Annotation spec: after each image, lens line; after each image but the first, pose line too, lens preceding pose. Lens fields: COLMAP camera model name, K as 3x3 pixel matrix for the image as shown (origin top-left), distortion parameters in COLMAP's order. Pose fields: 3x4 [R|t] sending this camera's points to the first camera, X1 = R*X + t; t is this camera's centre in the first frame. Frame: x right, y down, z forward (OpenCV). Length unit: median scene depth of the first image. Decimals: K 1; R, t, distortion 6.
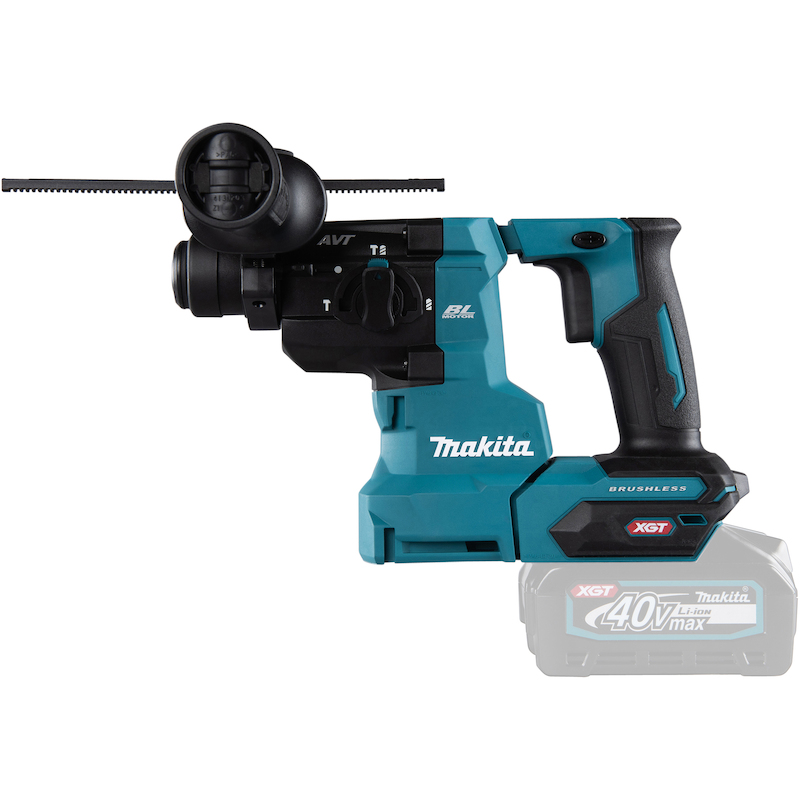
lens RADIAL K [[1920.7, 0, 440.7], [0, 1920.7, 401.1], [0, 0, 1]] dist [-0.002801, 0.253758]
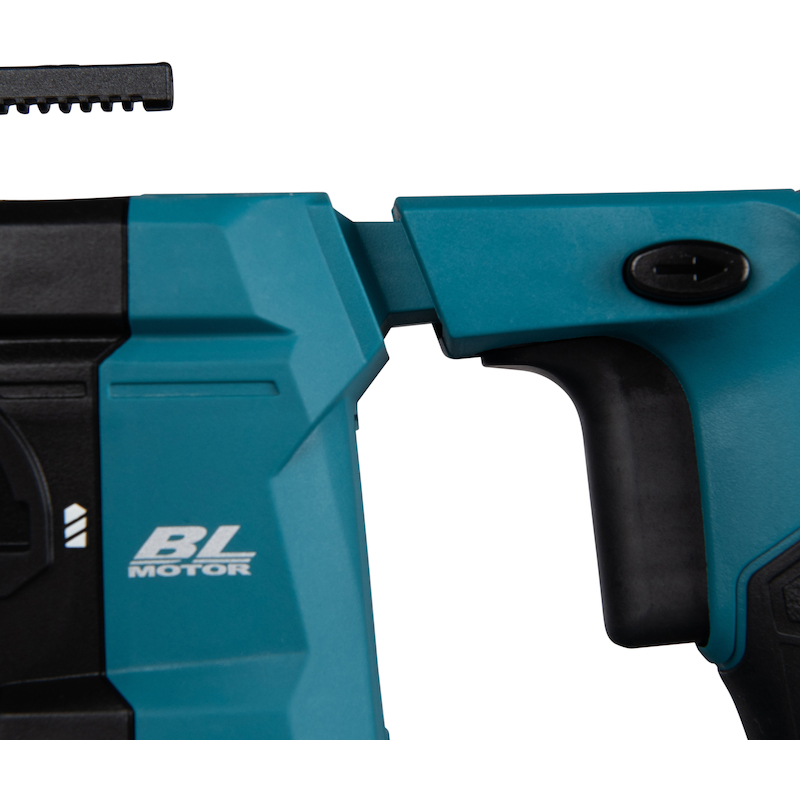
lens RADIAL K [[2043.7, 0, 400.4], [0, 2043.7, 373.0], [0, 0, 1]] dist [0.016873, 0.245427]
pose [[0.999115, -0.013346, -0.039894, 0.048706], [0.011448, 0.998809, -0.047423, -0.056928], [0.040479, 0.046924, 0.998078, 0.718274]]
